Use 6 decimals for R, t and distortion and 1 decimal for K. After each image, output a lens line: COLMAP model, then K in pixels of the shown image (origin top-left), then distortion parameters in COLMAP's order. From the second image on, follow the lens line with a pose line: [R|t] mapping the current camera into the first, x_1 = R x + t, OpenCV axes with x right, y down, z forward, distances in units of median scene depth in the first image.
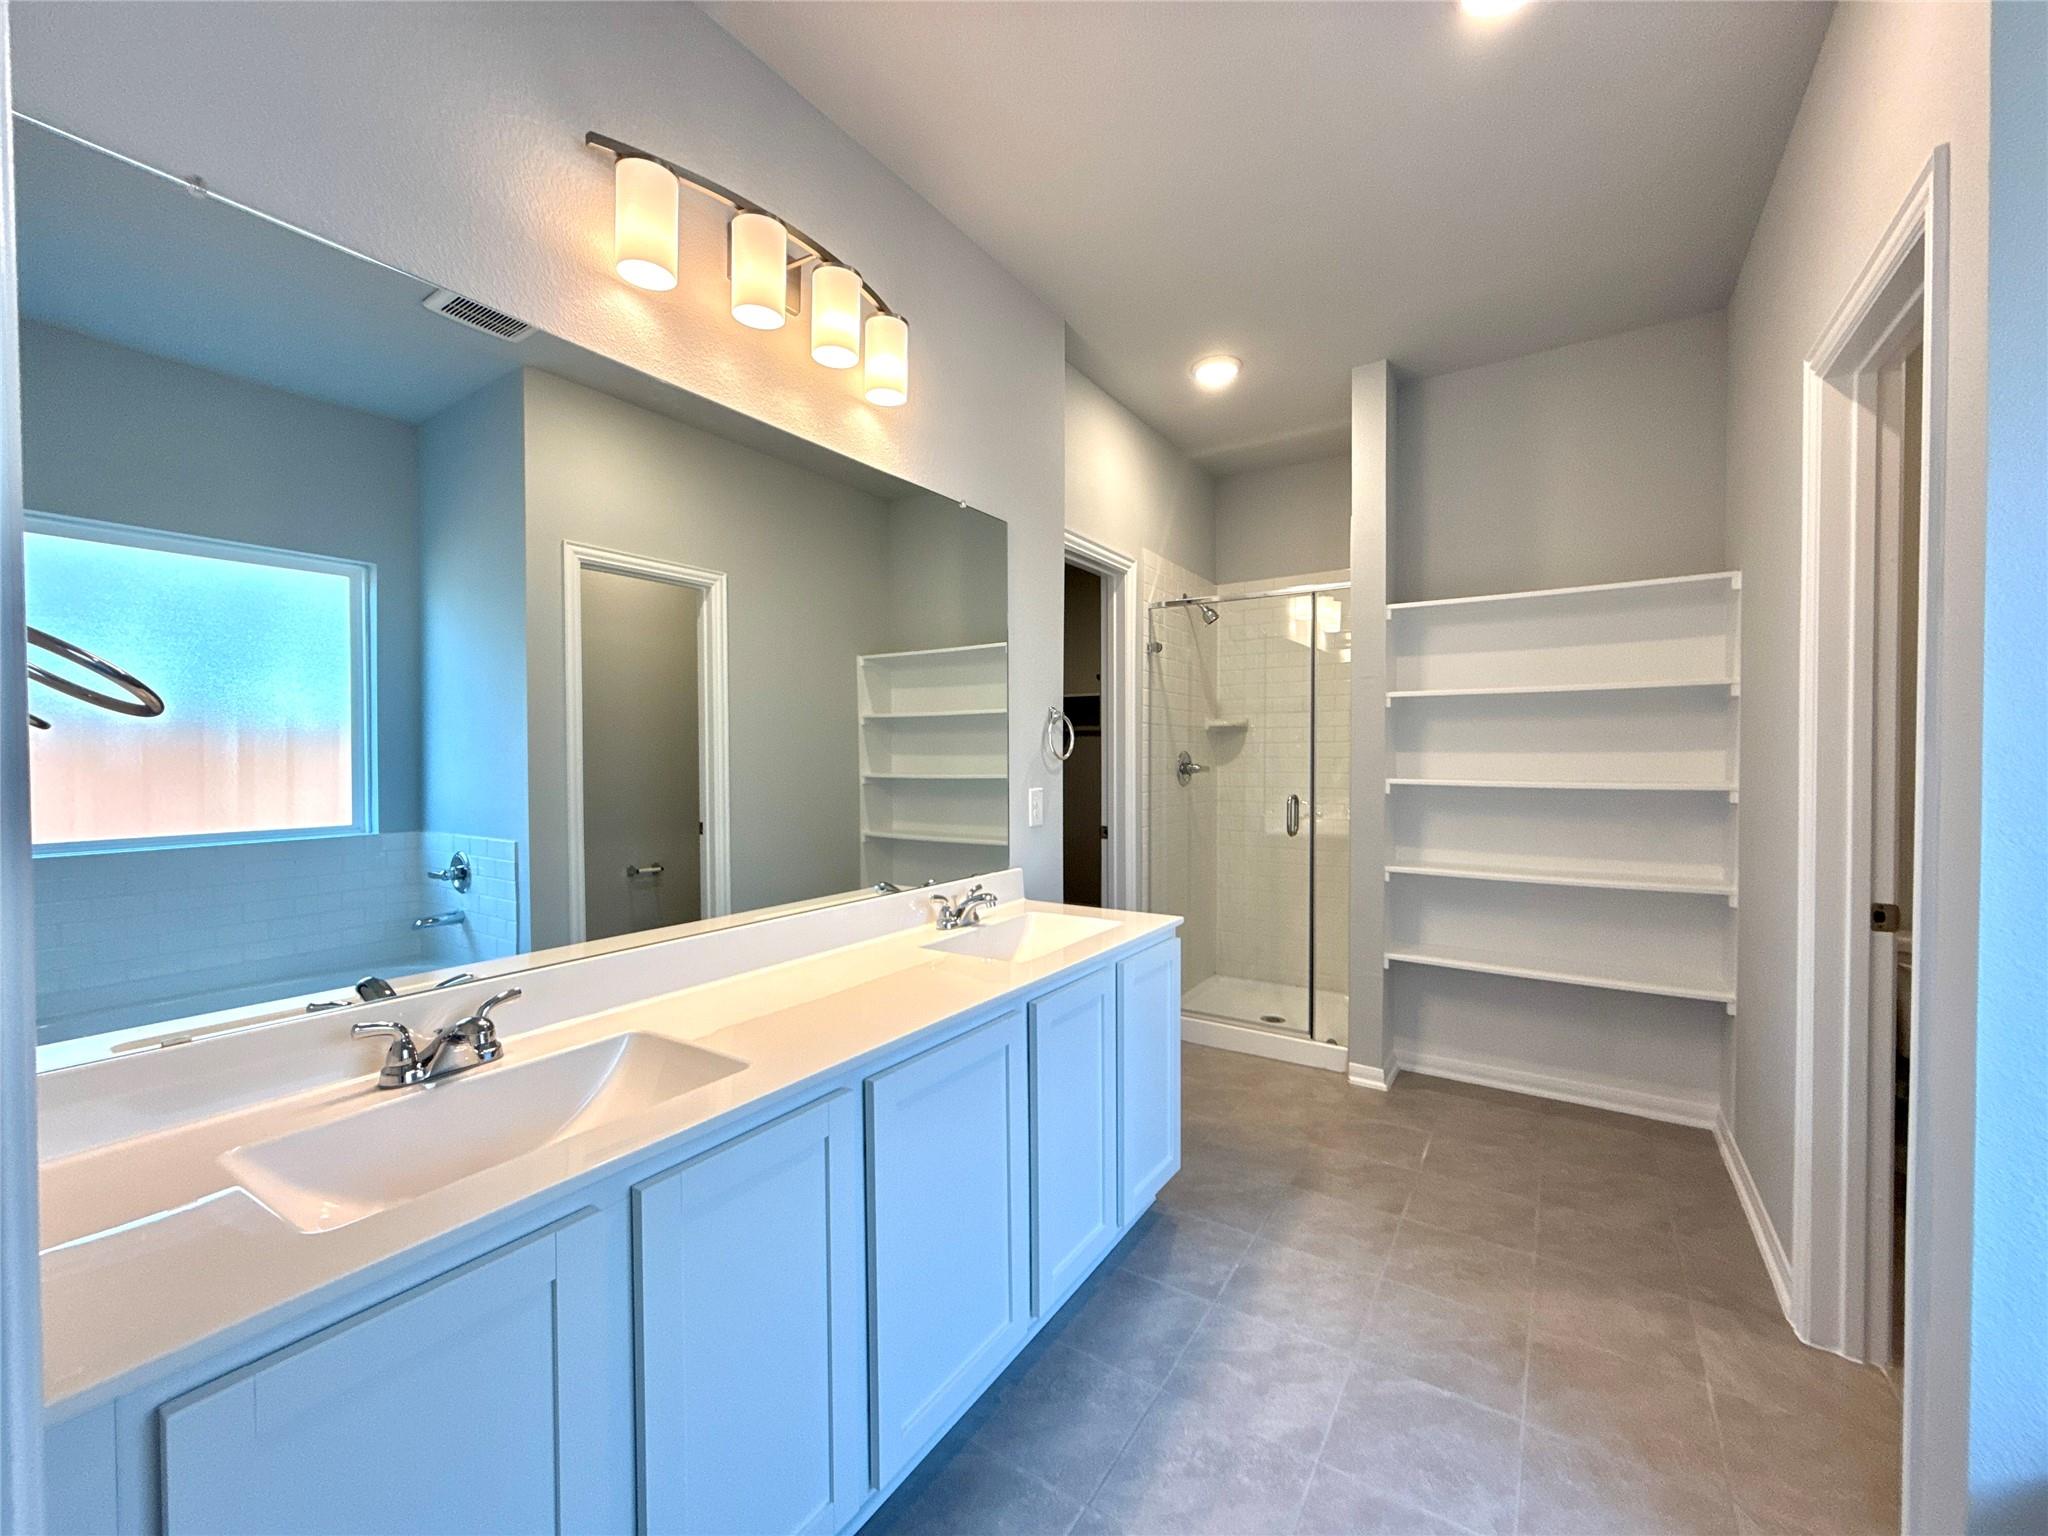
lens RADIAL K [[818.4, 0, 1030.0], [0, 818.4, 772.4], [0, 0, 1]] dist [0.001502, 0.000020]
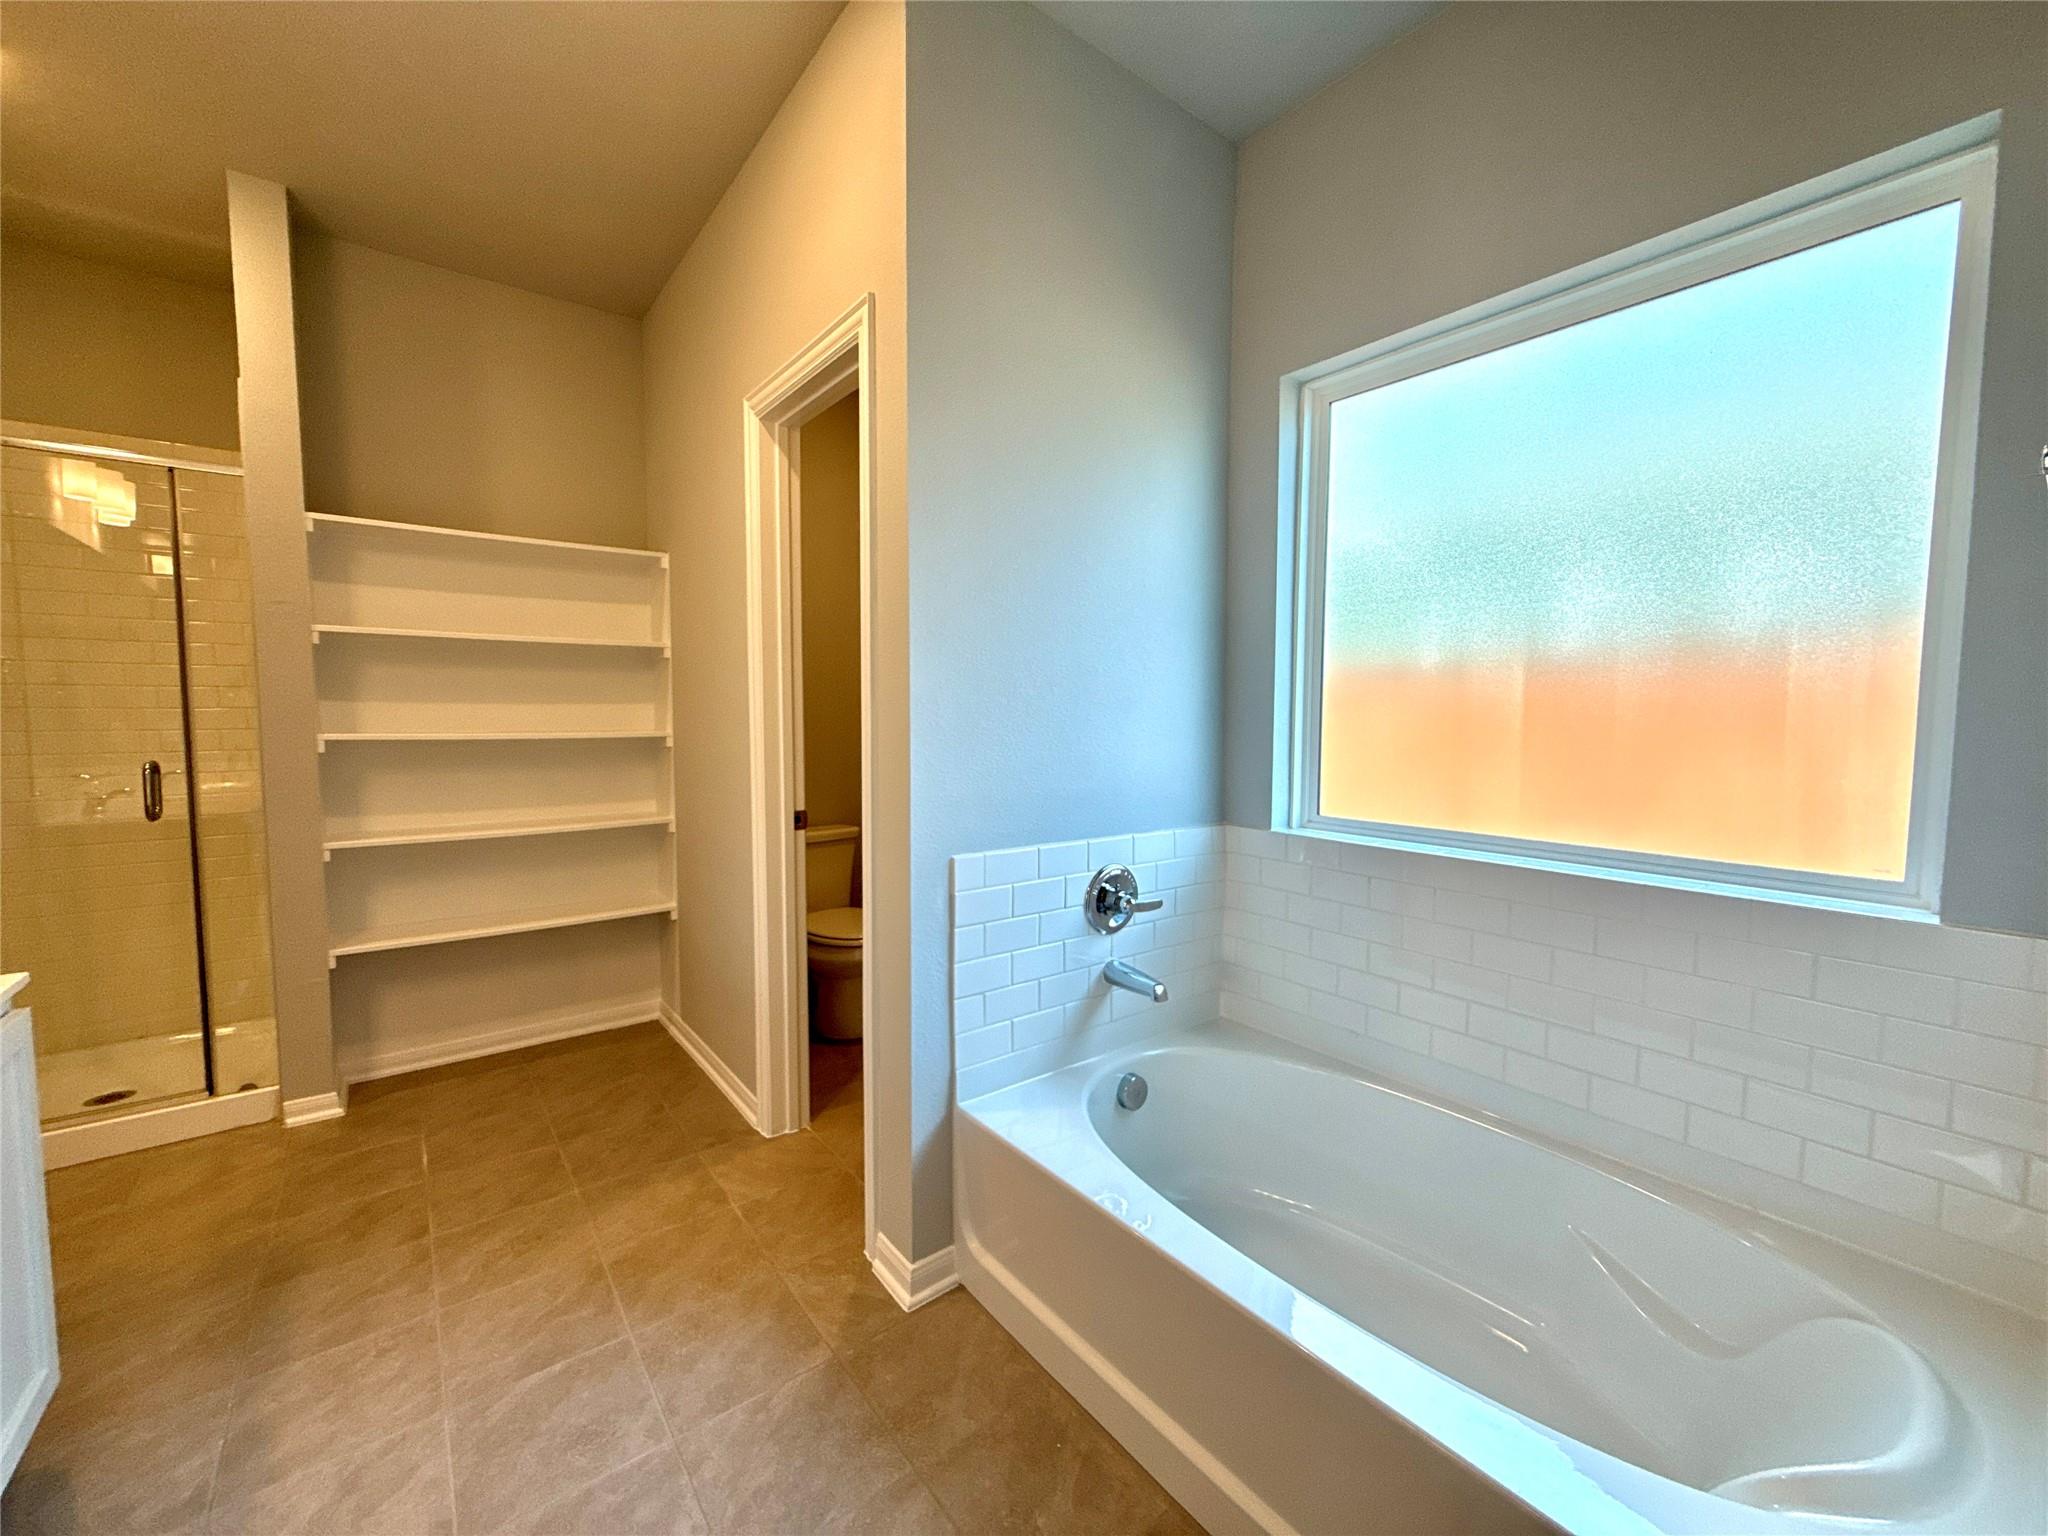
lens RADIAL K [[819.5, 0, 1024.0], [0, 819.5, 768.0], [0, 0, 1]] dist [0.000614, 0.000310]
pose [[0.327078, -0.063428, 0.942866, -0.113509], [0.015300, 0.997970, 0.061827, 0.002225], [-0.944874, -0.005796, 0.327384, 0.108240]]
